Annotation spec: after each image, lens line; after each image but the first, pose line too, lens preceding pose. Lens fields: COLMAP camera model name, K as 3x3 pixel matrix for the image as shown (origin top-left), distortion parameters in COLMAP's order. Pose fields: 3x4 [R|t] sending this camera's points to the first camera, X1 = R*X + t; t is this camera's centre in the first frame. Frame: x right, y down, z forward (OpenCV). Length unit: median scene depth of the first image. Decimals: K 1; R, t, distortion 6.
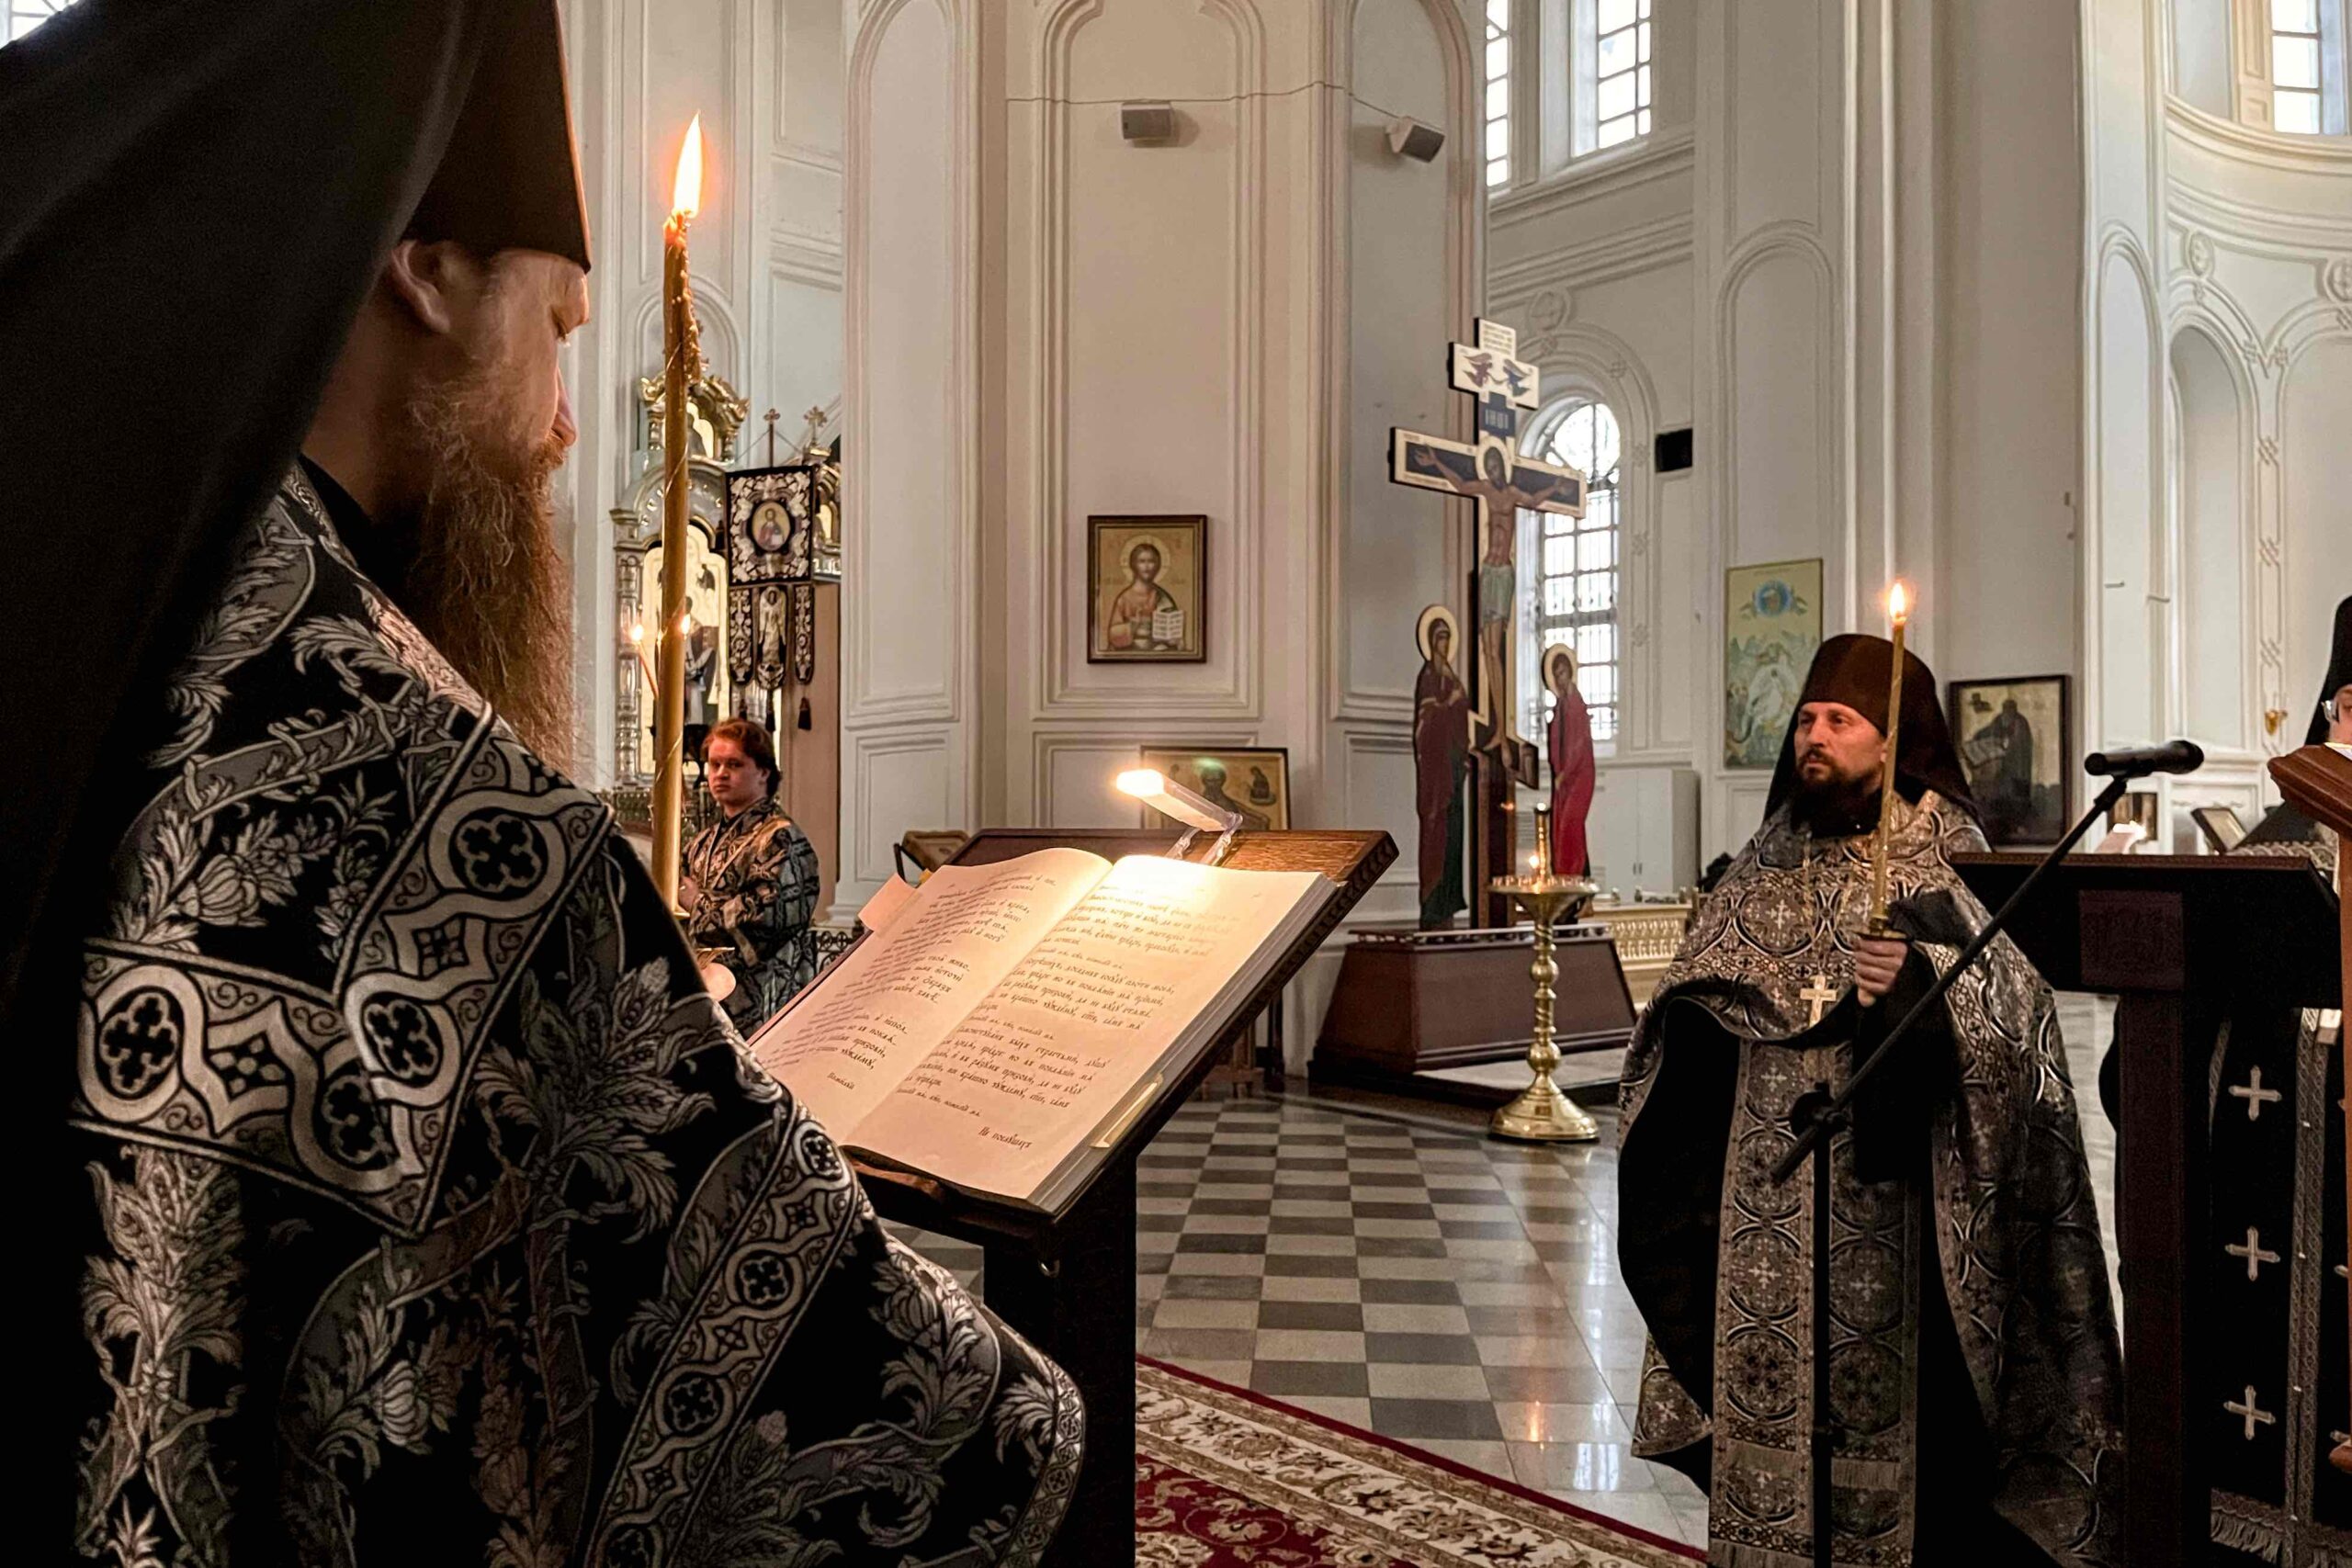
lens RADIAL K [[1800.5, 0, 1181.3], [0, 1800.5, 747.8], [0, 0, 1]] dist [0.035774, -0.001989]
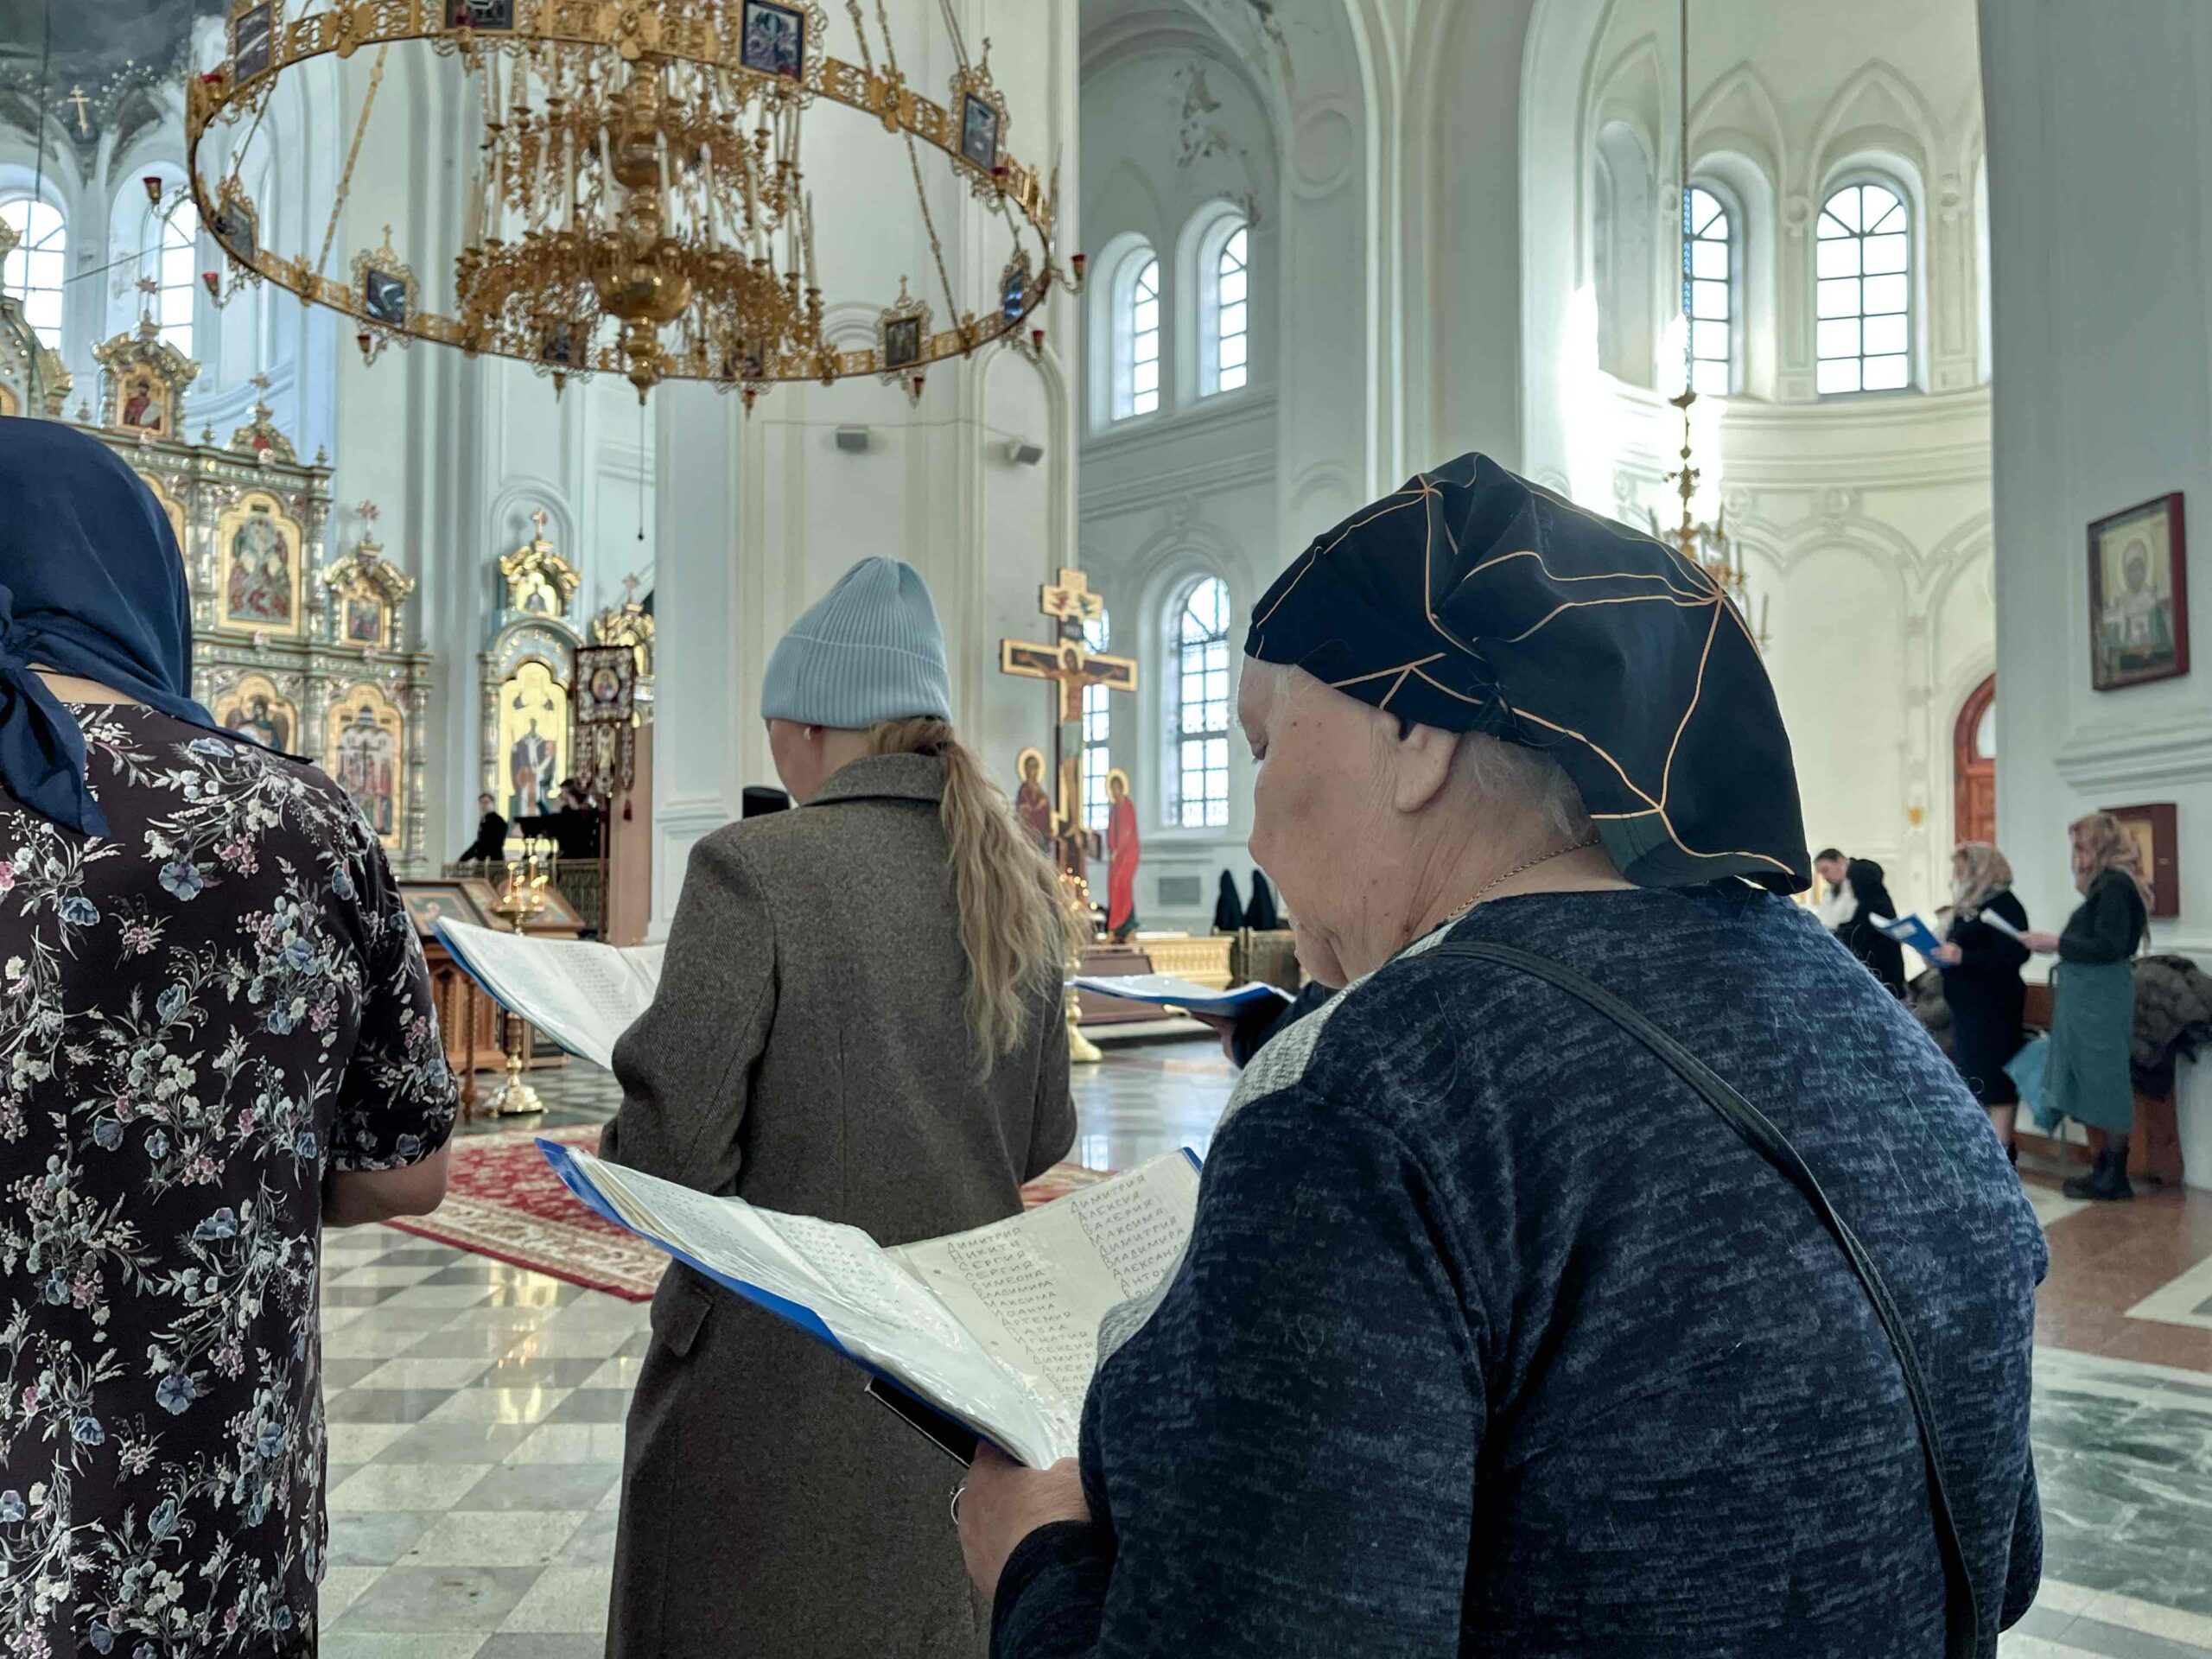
lens RADIAL K [[1575.2, 0, 1106.0], [0, 1575.2, 829.5], [0, 0, 1]] dist [0.000503, -0.000323]
pose [[0.995223, -0.001021, 0.097617, 0.059407], [0.000760, 0.999996, 0.002709, -0.007714], [-0.097620, -0.002622, 0.995220, -0.351407]]
